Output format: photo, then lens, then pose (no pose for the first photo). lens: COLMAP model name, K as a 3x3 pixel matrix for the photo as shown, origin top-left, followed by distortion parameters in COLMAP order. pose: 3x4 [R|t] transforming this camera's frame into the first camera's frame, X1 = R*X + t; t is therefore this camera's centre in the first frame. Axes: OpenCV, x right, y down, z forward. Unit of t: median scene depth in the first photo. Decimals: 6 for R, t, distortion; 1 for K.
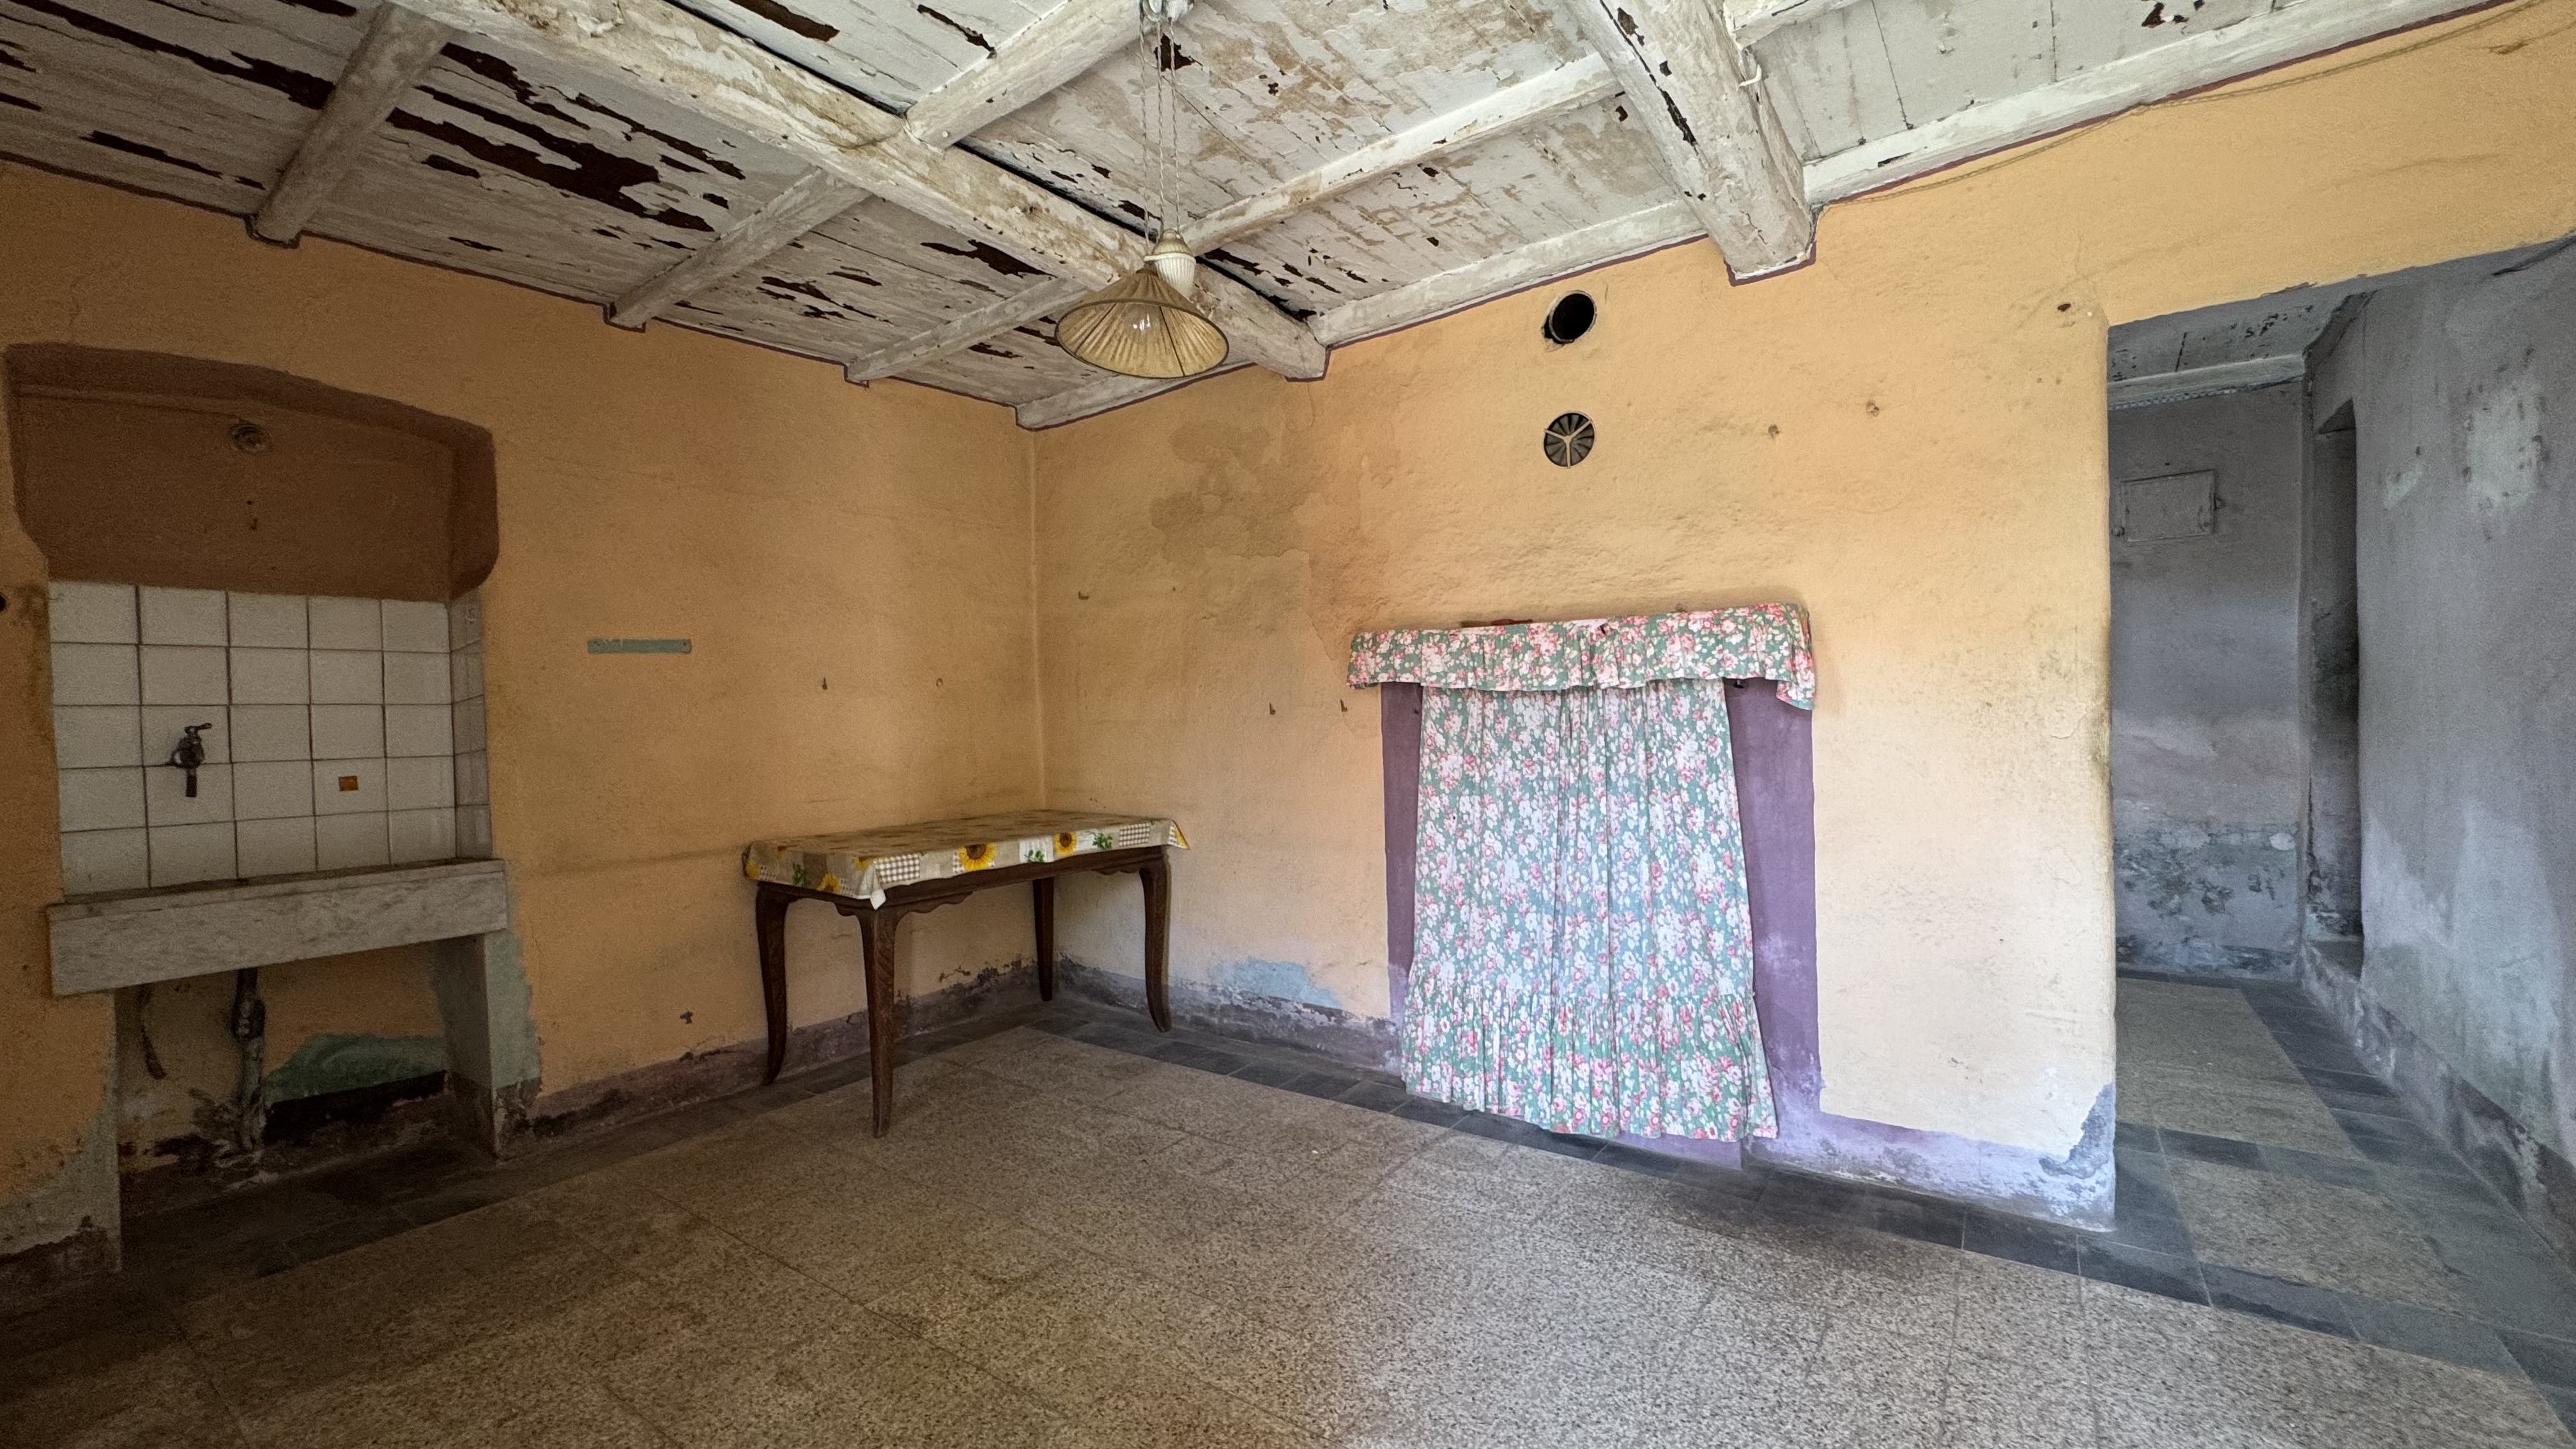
lens RADIAL K [[1028.6, 0, 1290.2], [0, 1028.6, 736.0], [0, 0, 1]] dist [0.000428, 0.000000]
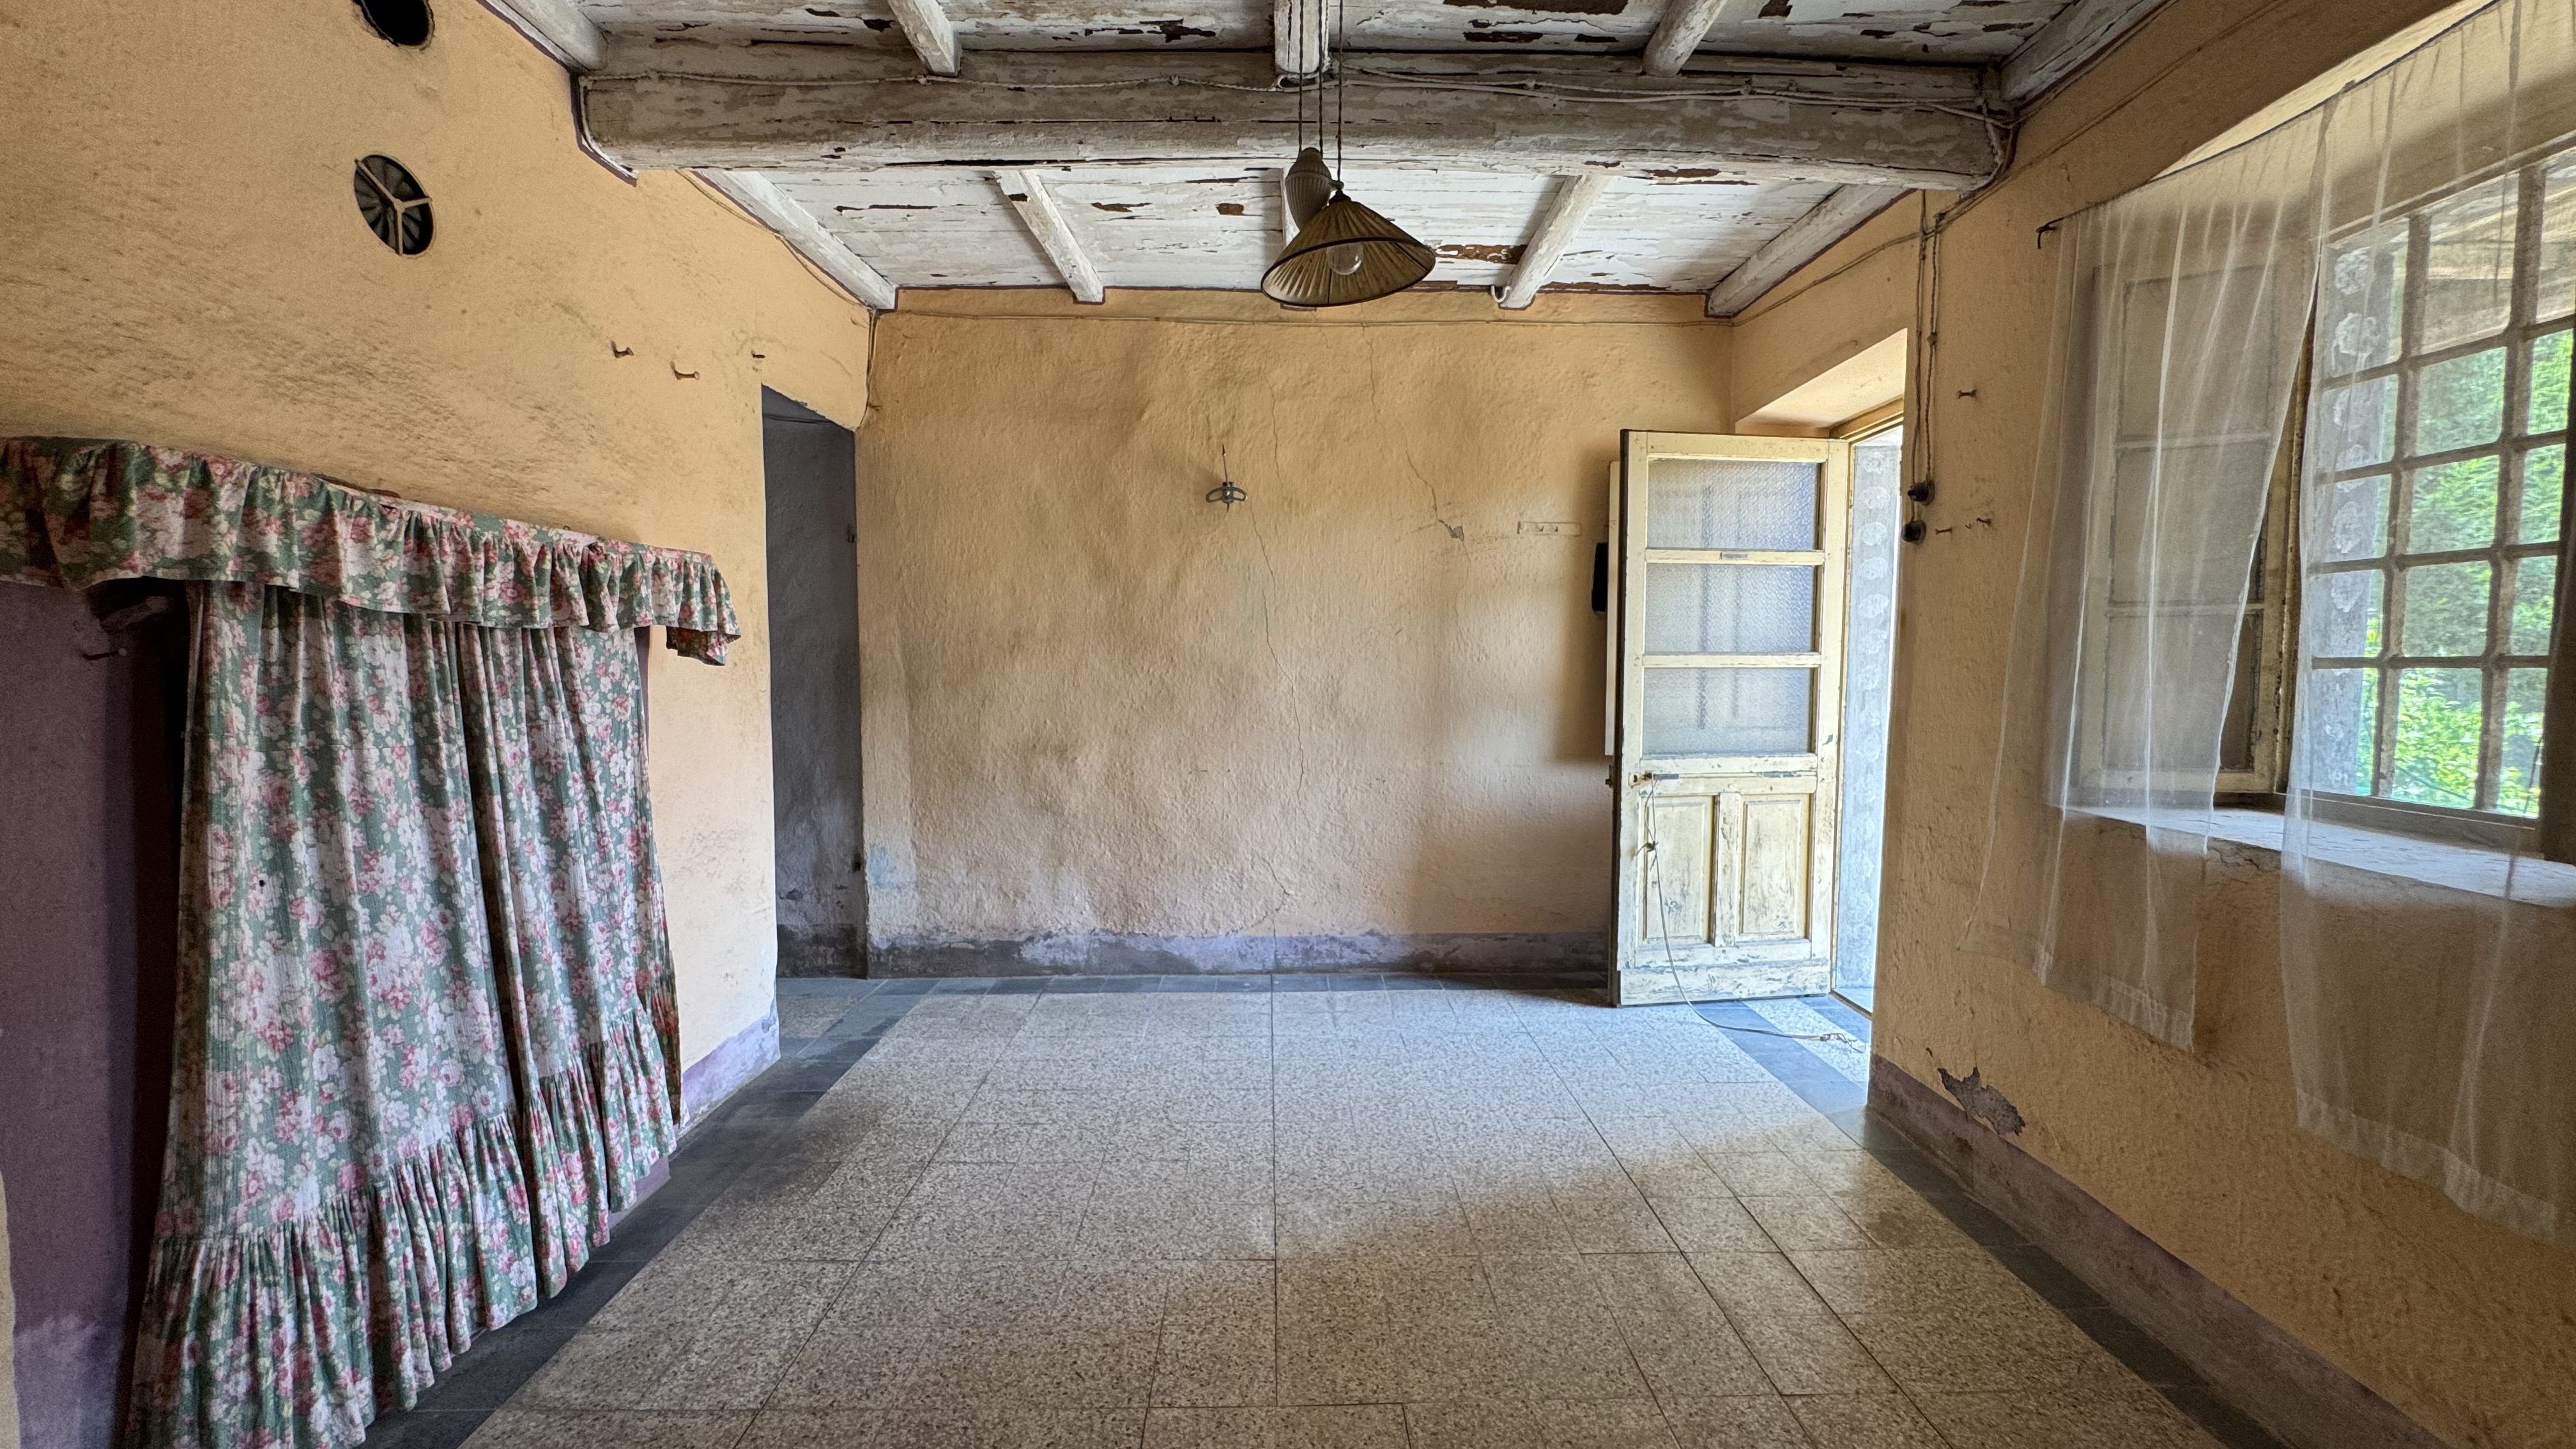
lens RADIAL K [[1028.6, 0, 1295.3], [0, 1028.6, 725.5], [0, 0, 1]] dist [0.000428, 0.000000]
pose [[-0.595209, -0.027504, 0.803100, -0.579327], [0.025535, 0.998262, 0.053113, -0.005879], [-0.803165, 0.052120, -0.593473, 1.039566]]
